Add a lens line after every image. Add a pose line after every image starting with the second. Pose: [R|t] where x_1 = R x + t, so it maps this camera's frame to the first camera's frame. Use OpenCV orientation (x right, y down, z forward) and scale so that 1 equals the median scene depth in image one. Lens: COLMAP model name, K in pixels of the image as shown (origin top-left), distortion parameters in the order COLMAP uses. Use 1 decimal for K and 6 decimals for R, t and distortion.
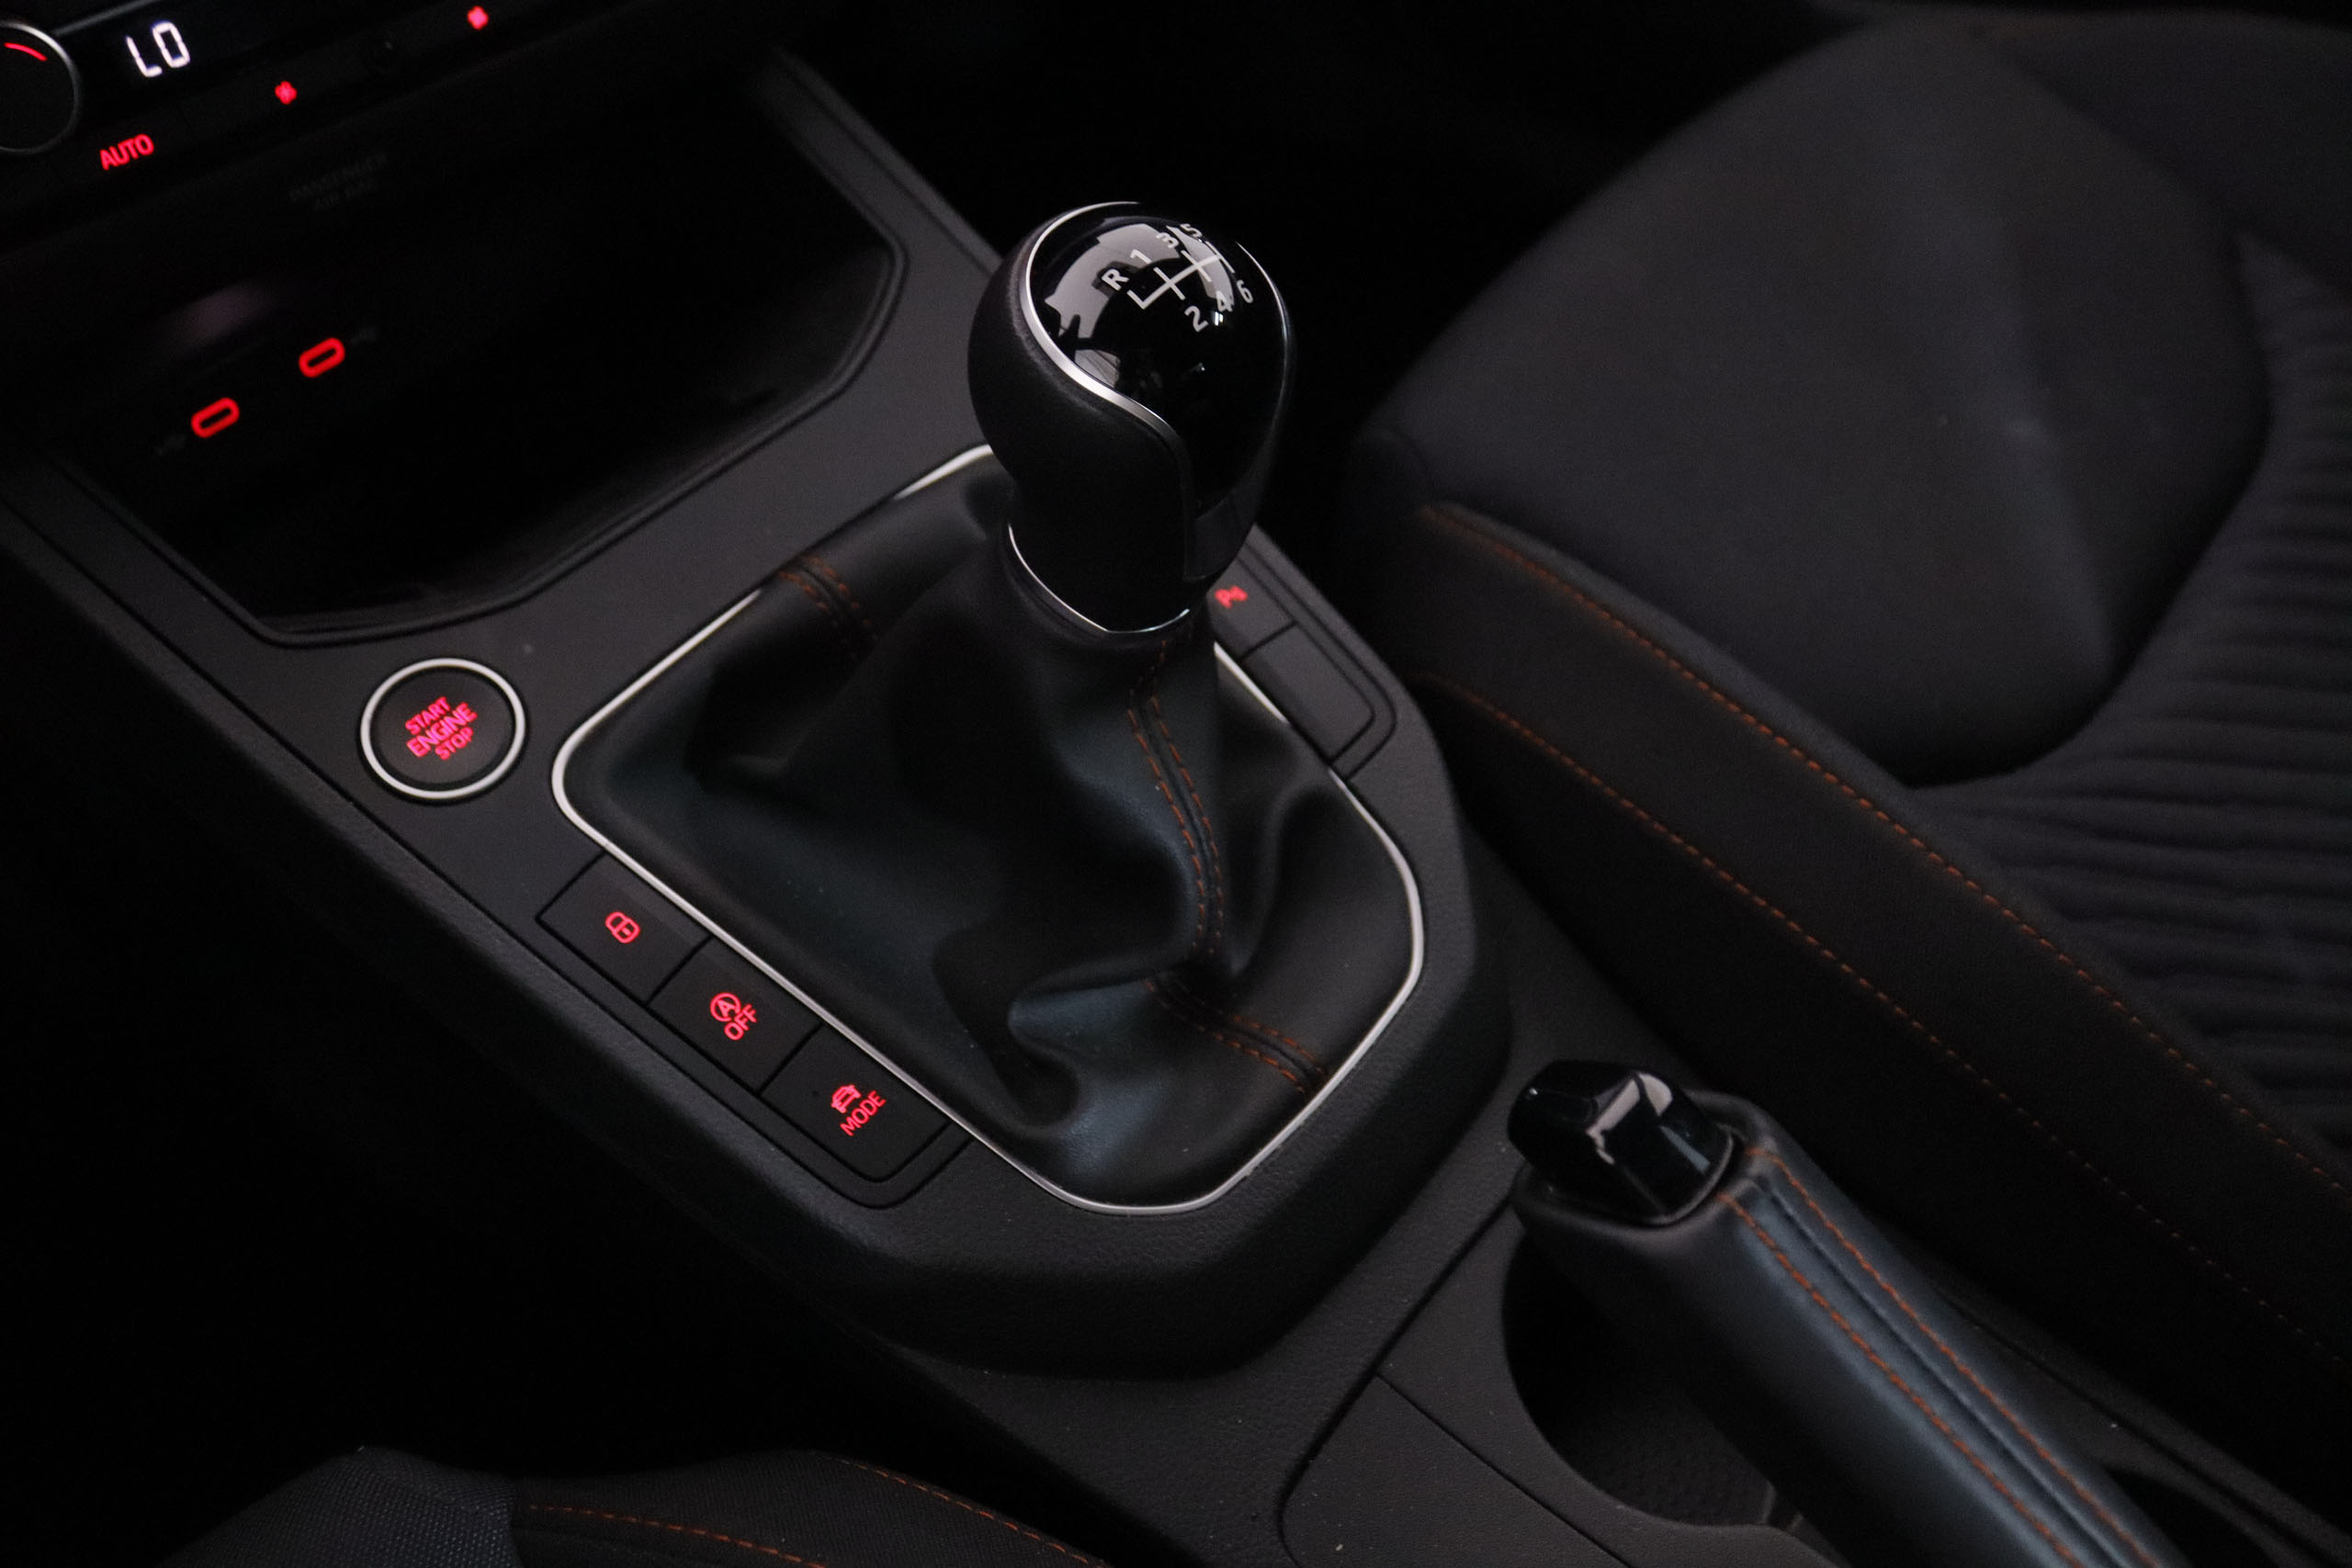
lens RADIAL K [[1903.0, 0, 1176.0], [0, 1903.0, 784.0], [0, 0, 1]] dist [-0.162973, 0.146109]
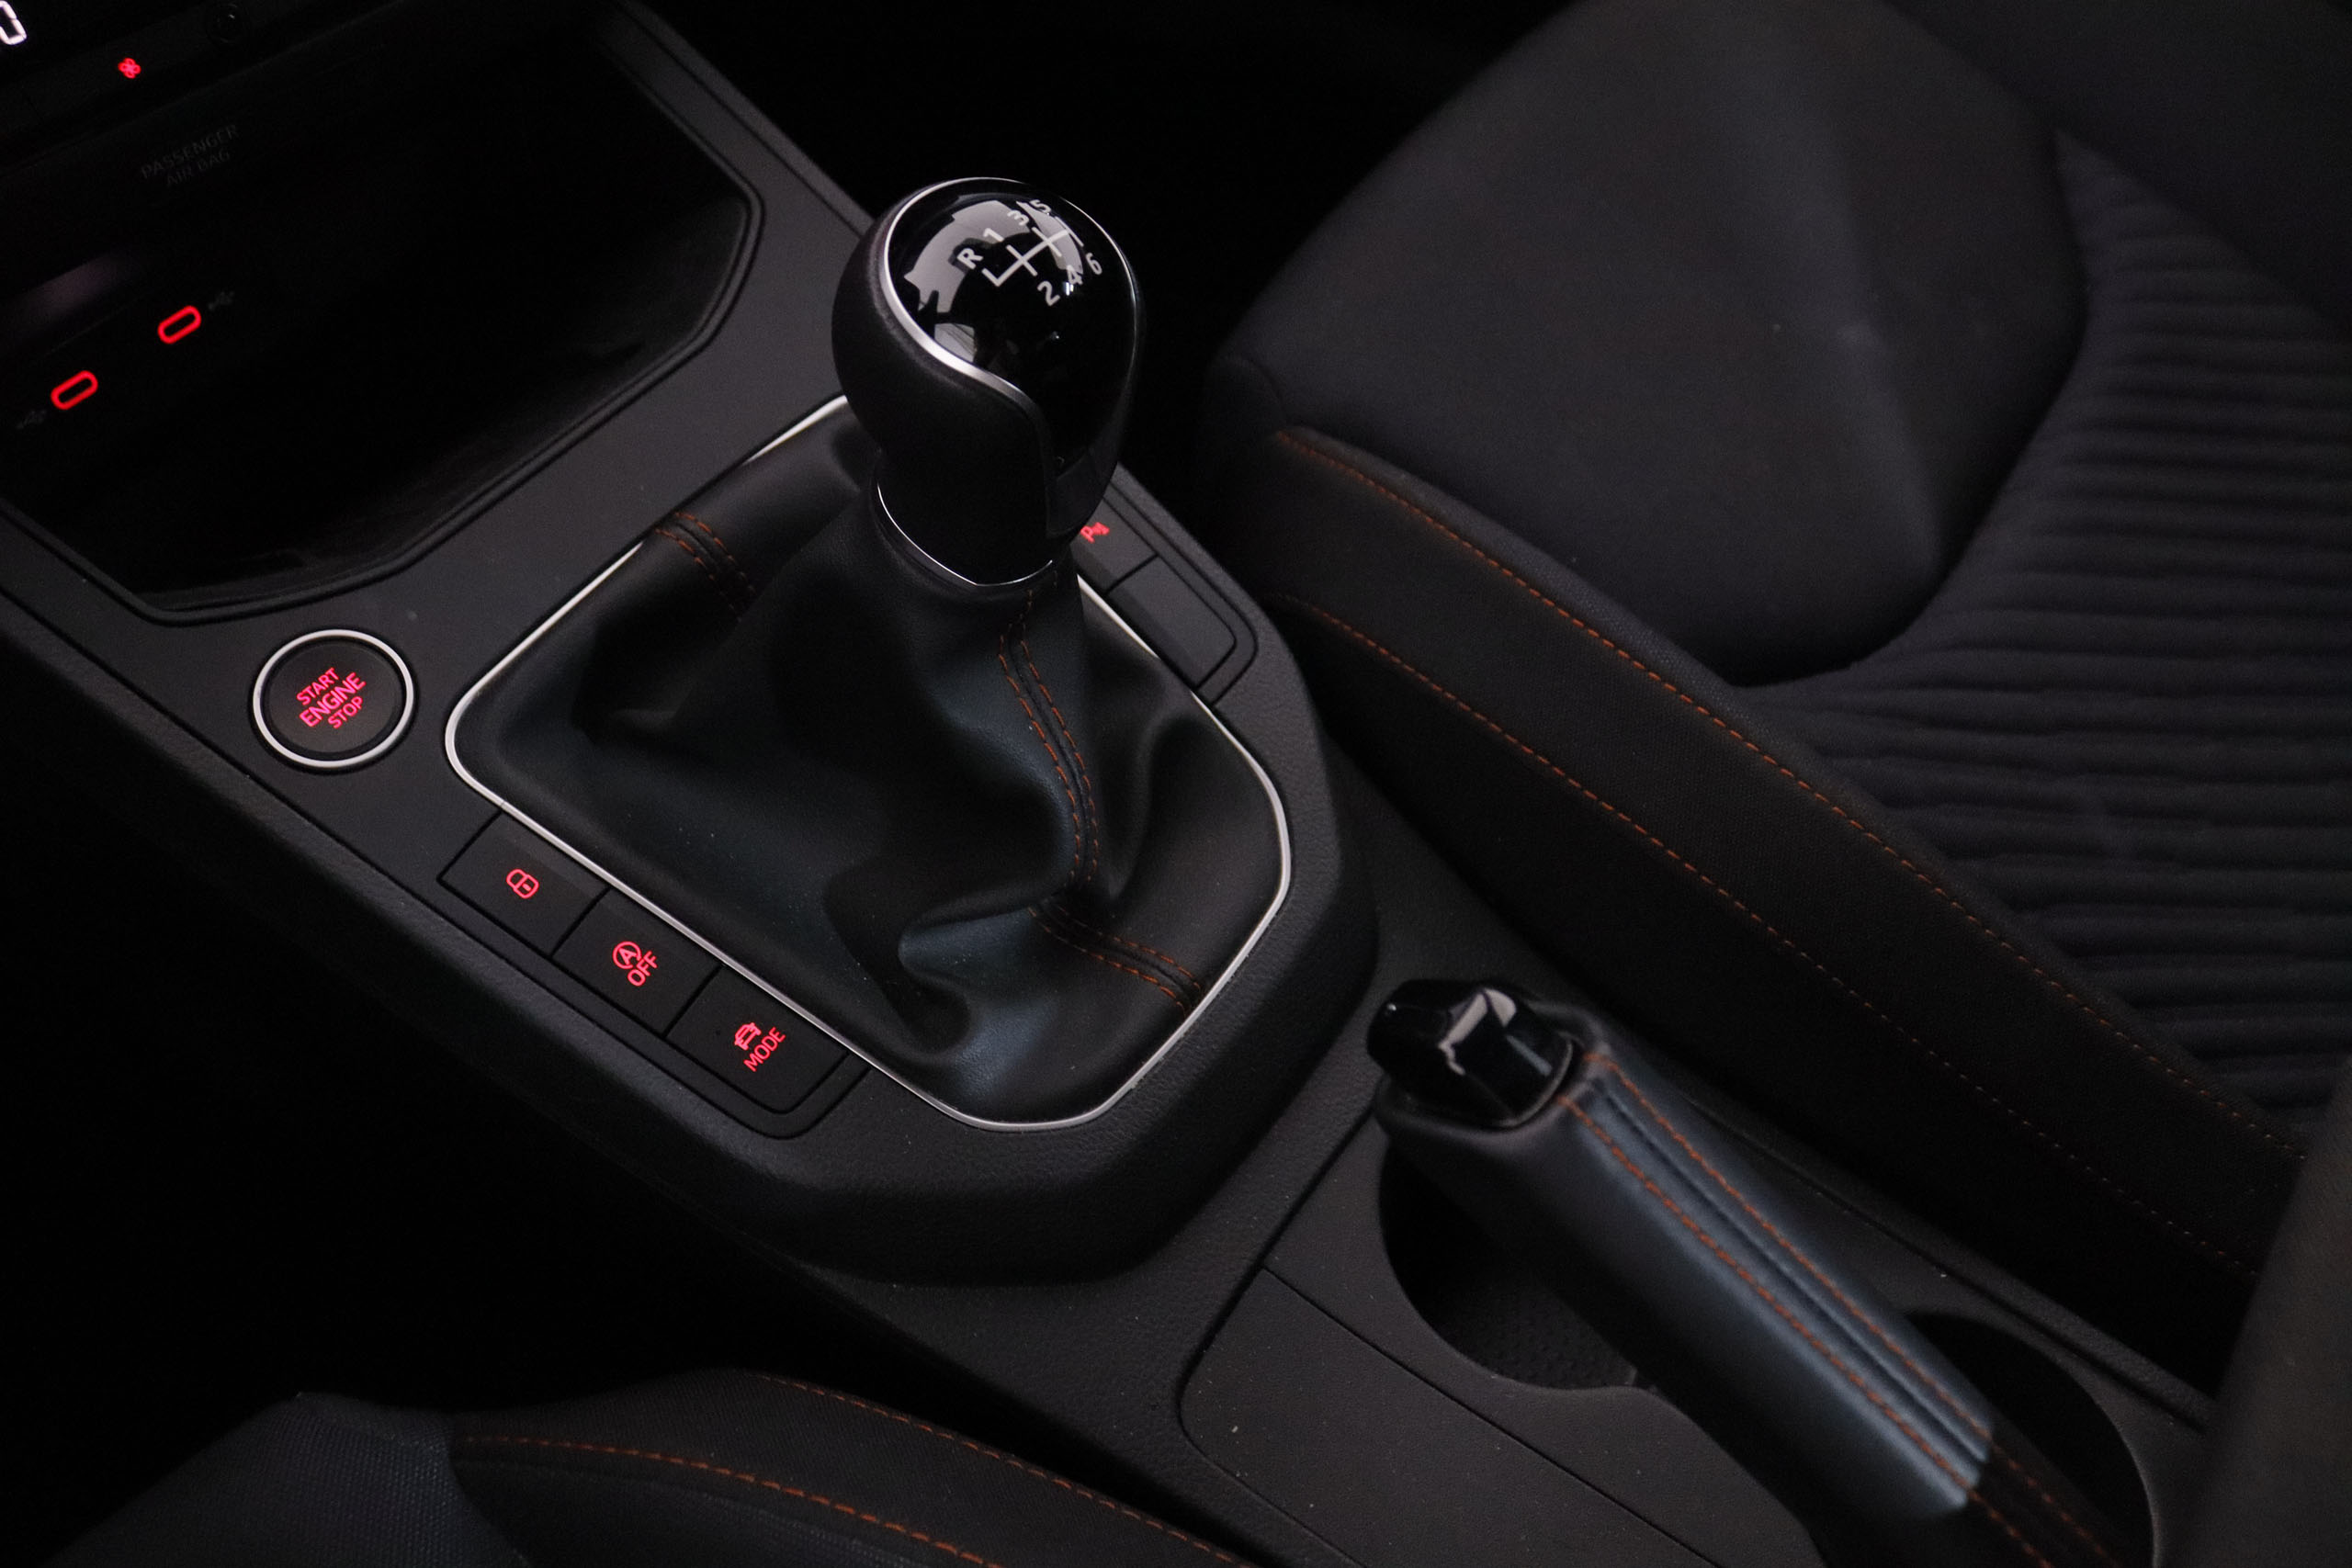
lens RADIAL K [[1919.8, 0, 1176.0], [0, 1919.8, 784.0], [0, 0, 1]] dist [-0.165535, 0.147907]
pose [[0.997082, -0.043874, 0.062468, 0.002580], [0.040065, 0.997335, 0.060975, -0.026931], [-0.064977, -0.058294, 0.996183, -0.057500]]
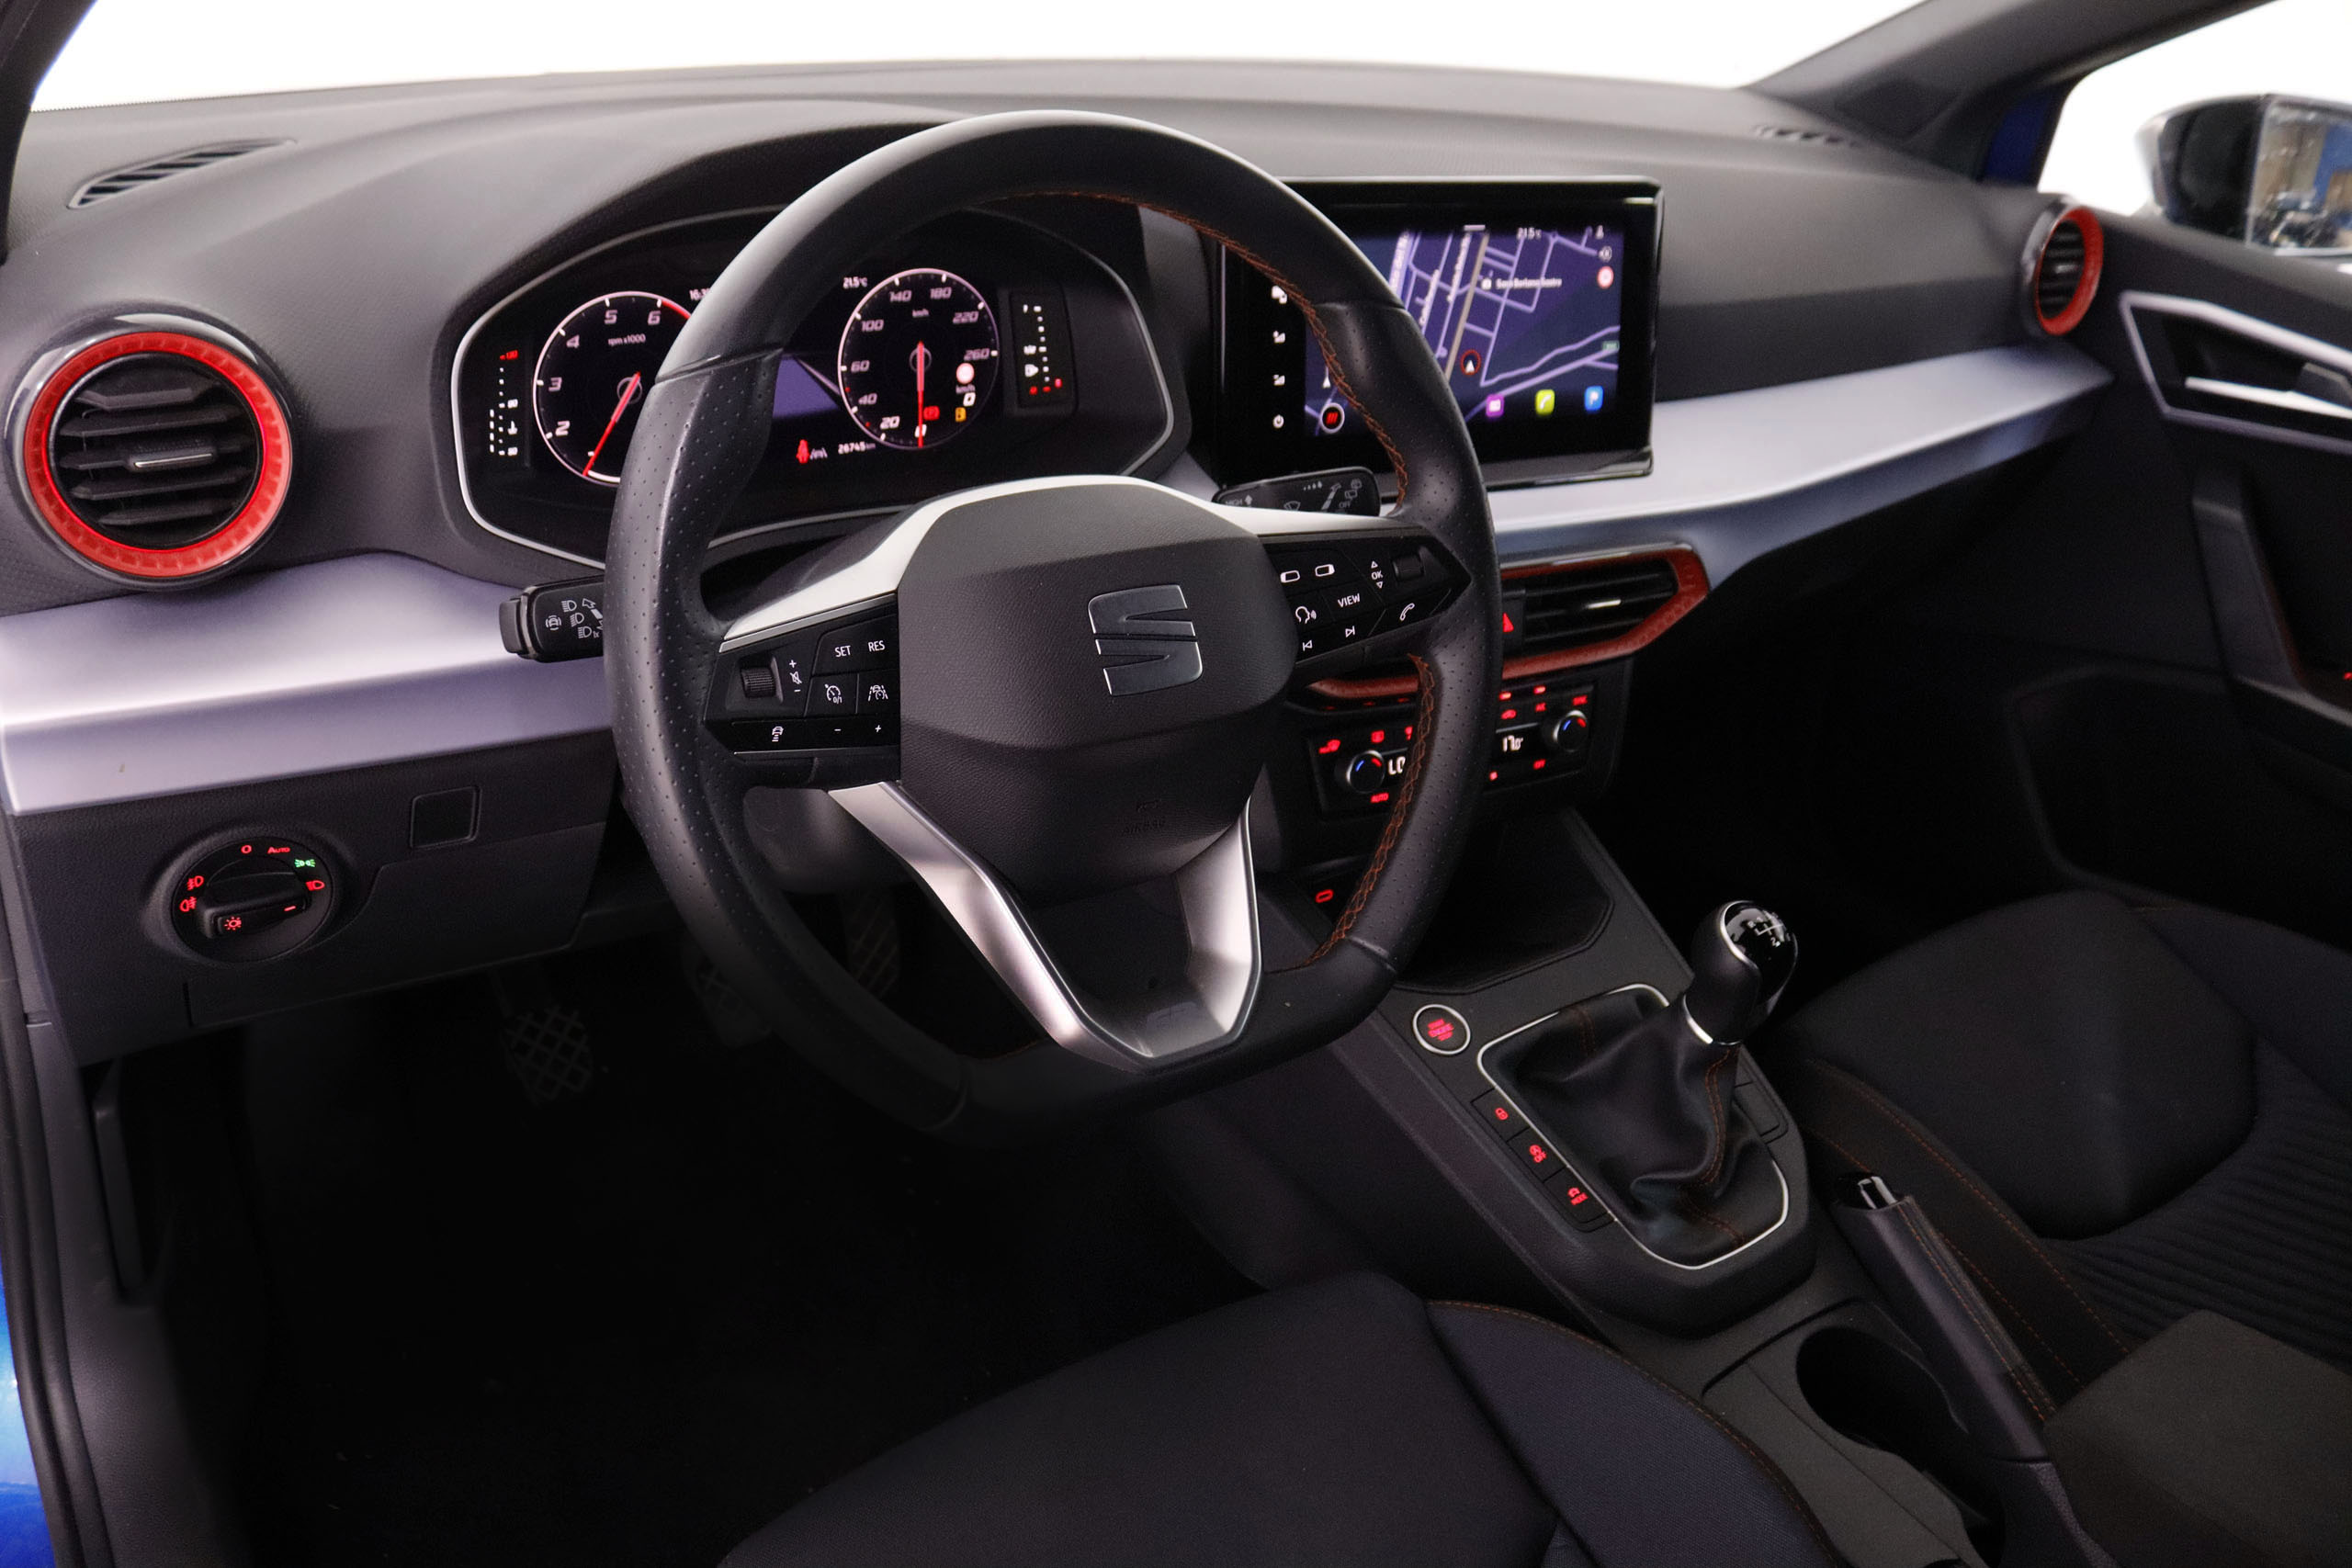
lens RADIAL K [[1919.8, 0, 1176.0], [0, 1919.8, 784.0], [0, 0, 1]] dist [-0.165535, 0.147907]
pose [[0.961639, 0.207864, -0.179008, -0.344617], [-0.256133, 0.914012, -0.314609, 0.603998], [0.098219, 0.348390, 0.932190, -1.698745]]
